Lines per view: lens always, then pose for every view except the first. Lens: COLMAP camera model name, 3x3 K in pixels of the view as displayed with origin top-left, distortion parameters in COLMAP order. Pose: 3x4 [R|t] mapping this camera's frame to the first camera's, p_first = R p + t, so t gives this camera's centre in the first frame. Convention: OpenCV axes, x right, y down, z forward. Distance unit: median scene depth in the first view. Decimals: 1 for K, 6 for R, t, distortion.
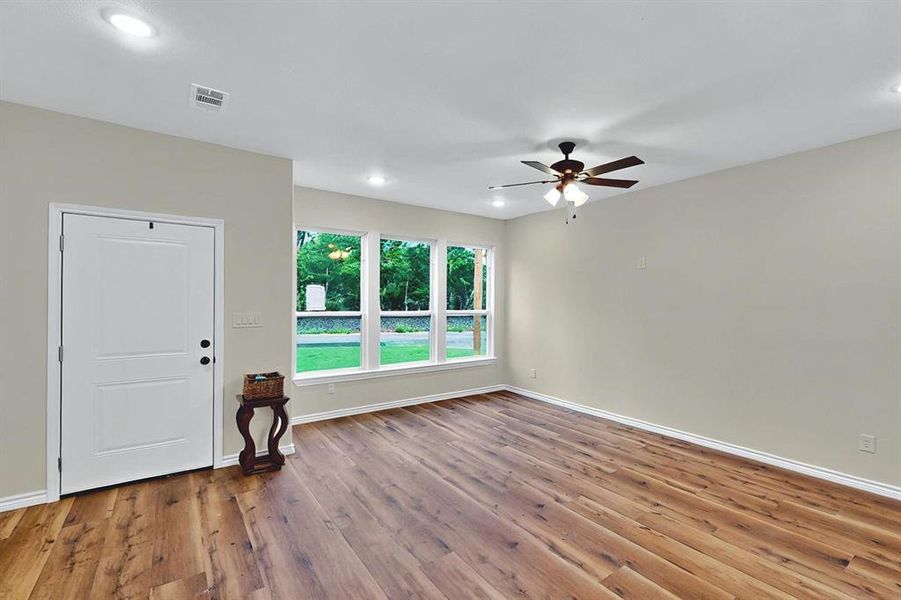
lens RADIAL K [[393.1, 0, 485.3], [0, 393.1, 312.2], [0, 0, 1]] dist [0.001029, -0.001529]
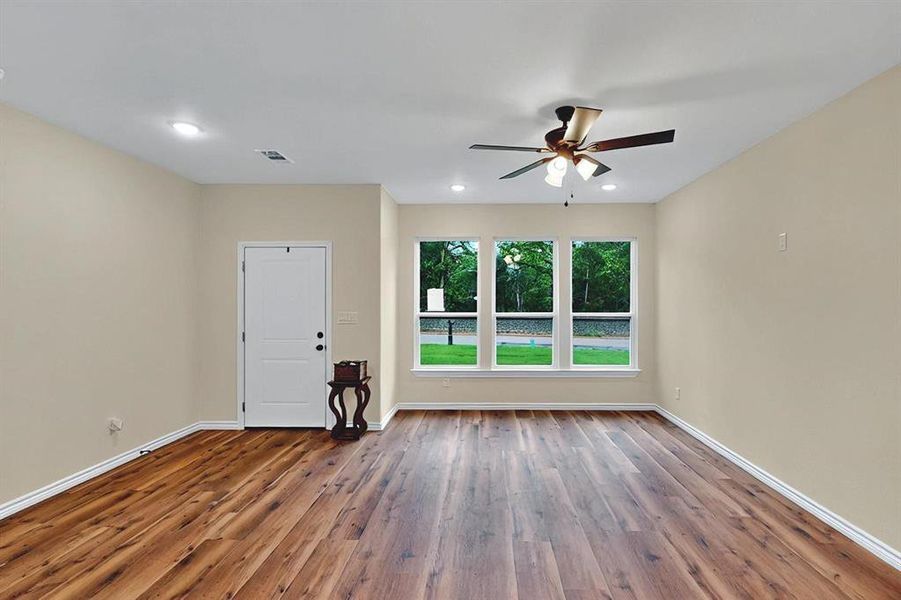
lens RADIAL K [[411.5, 0, 488.8], [0, 411.5, 309.8], [0, 0, 1]] dist [0.002574, -0.000734]
pose [[0.802158, 0.004970, -0.597091, 0.546040], [-0.012459, 0.999887, -0.008415, -0.000341], [0.596981, 0.014189, 0.802130, 0.203053]]
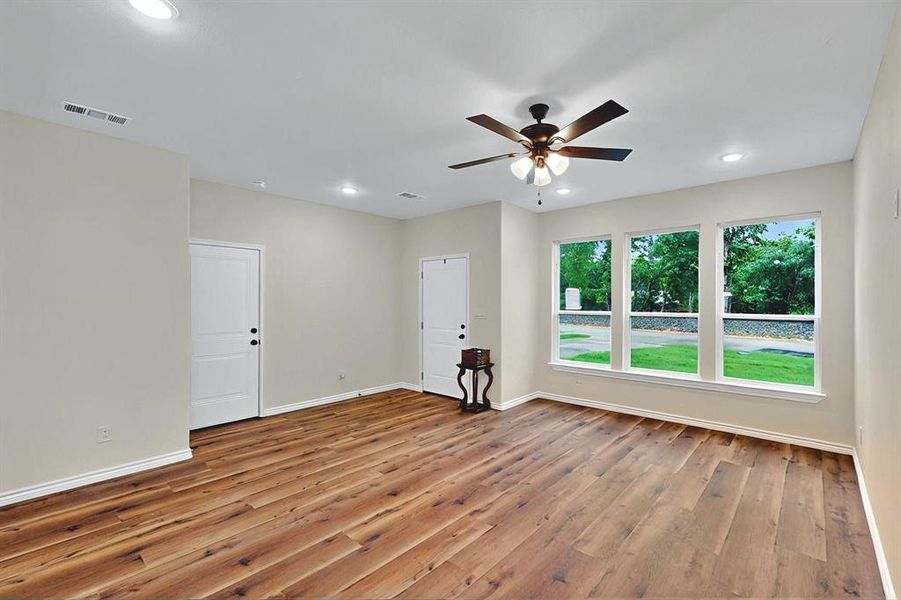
lens RADIAL K [[393.1, 0, 486.0], [0, 393.1, 308.5], [0, 0, 1]] dist [0.001029, -0.001529]
pose [[0.234451, 0.012805, -0.972043, 0.899111], [-0.025172, 0.999658, 0.007097, -0.011661], [0.971802, 0.022804, 0.234694, 0.649351]]
